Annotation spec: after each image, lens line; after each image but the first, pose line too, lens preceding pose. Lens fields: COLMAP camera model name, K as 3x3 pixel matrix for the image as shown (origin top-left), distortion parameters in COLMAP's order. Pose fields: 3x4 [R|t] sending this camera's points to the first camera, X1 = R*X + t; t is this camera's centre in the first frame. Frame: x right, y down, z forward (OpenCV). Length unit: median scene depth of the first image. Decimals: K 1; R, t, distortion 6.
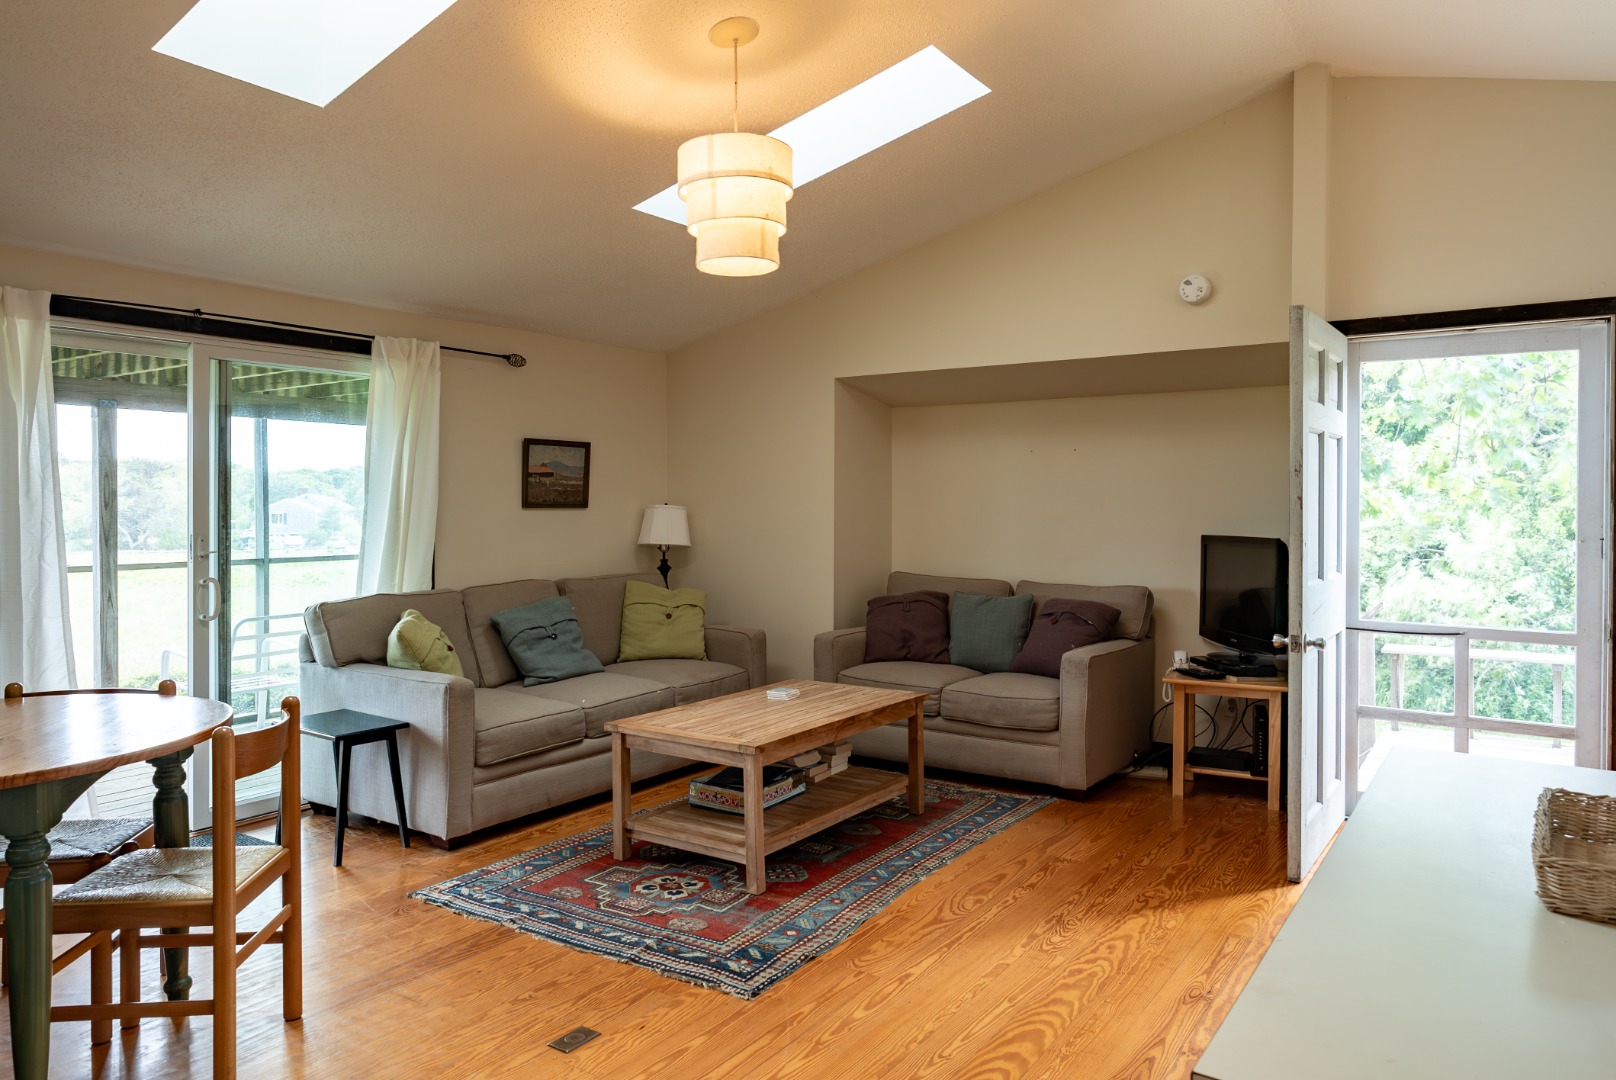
lens RADIAL K [[1065.0, 0, 808.0], [0, 1065.0, 540.0], [0, 0, 1]] dist [0.003939, 0.000292]
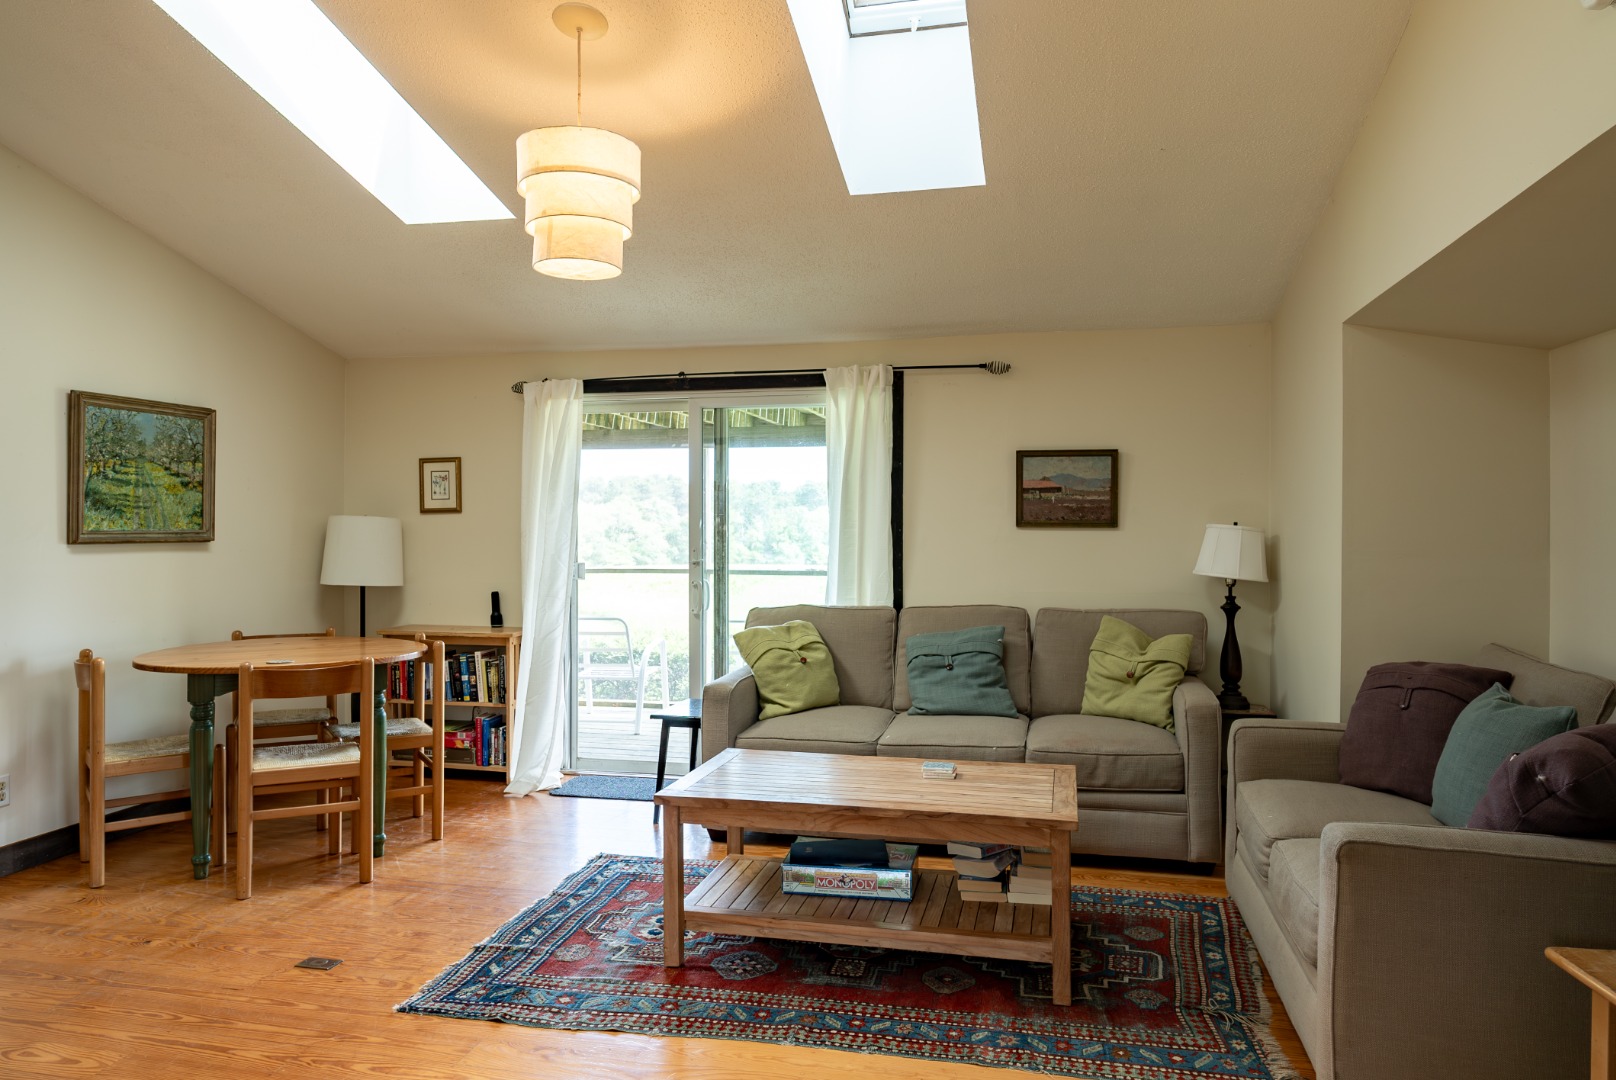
lens RADIAL K [[1077.7, 0, 808.0], [0, 1077.7, 540.0], [0, 0, 1]] dist [-0.001818, 0.003522]
pose [[0.368867, 0.013863, -0.929379, 0.619690], [-0.033708, 0.999431, 0.001529, -0.017051], [0.928871, 0.030764, 0.369124, 0.584770]]
